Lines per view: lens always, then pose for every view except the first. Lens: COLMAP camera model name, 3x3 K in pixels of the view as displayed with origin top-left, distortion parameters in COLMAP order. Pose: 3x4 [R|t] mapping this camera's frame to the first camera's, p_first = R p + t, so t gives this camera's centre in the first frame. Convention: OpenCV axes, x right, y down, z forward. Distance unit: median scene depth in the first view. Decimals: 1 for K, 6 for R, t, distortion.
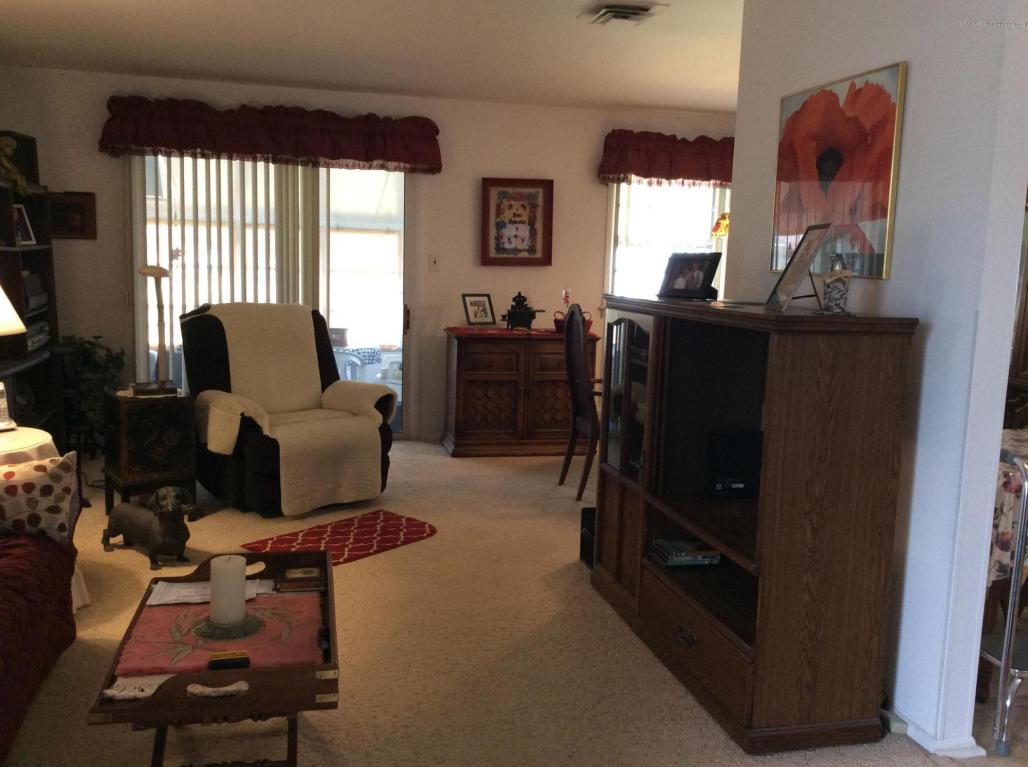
lens RADIAL K [[939.7, 0, 509.7], [0, 939.7, 381.0], [0, 0, 1]] dist [0.118054, -0.234047]
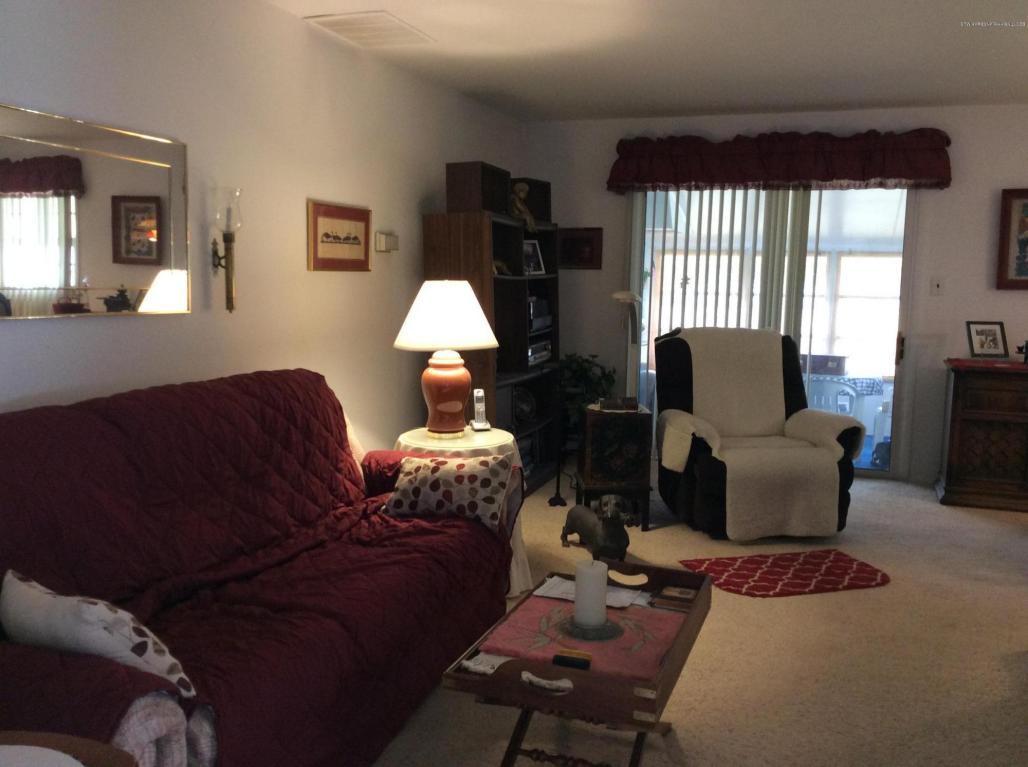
lens RADIAL K [[931.9, 0, 516.4], [0, 931.9, 379.2], [0, 0, 1]] dist [0.133621, -0.221912]
pose [[0.841214, 0.049001, -0.538477, 0.098465], [-0.065299, 0.997803, -0.011211, -0.000896], [0.536744, 0.044593, 0.842566, 0.032506]]
